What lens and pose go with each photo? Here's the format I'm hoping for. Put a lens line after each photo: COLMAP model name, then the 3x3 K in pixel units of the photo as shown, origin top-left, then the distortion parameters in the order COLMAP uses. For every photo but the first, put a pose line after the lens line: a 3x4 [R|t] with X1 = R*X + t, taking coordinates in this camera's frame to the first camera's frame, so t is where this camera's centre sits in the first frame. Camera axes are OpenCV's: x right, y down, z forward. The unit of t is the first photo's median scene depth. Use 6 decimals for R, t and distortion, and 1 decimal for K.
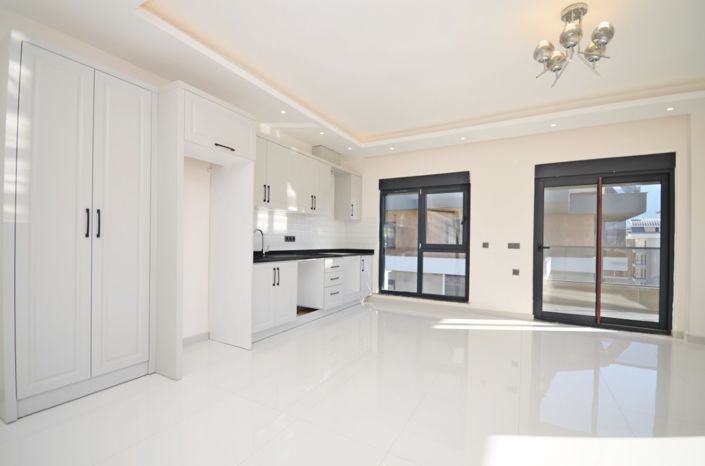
lens RADIAL K [[309.1, 0, 350.9], [0, 309.1, 240.4], [0, 0, 1]] dist [-0.002865, -0.000571]
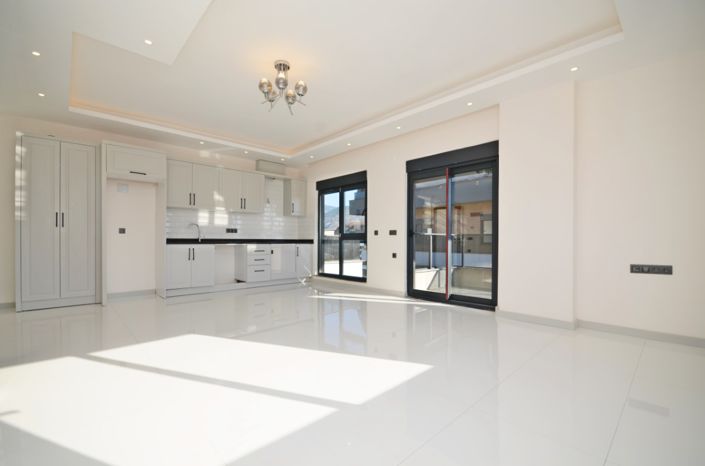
lens RADIAL K [[309.1, 0, 350.9], [0, 309.1, 240.4], [0, 0, 1]] dist [-0.002865, -0.000571]
pose [[0.952870, -0.012067, -0.303140, 0.743620], [0.011570, 0.999927, -0.003436, 0.050085], [0.303160, -0.000233, 0.952940, -0.150190]]
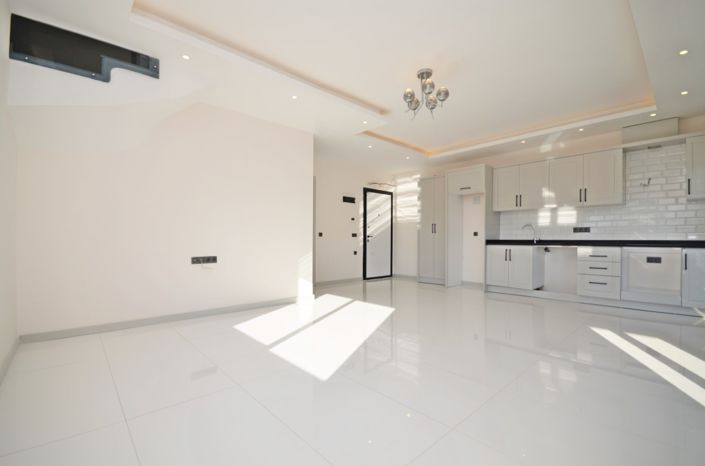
lens RADIAL K [[309.1, 0, 350.9], [0, 309.1, 240.4], [0, 0, 1]] dist [-0.002865, -0.000571]
pose [[-0.312958, -0.014719, -0.949653, 1.154153], [-0.006322, 0.999890, -0.013415, 0.054530], [0.949746, 0.001805, -0.313017, 0.574761]]
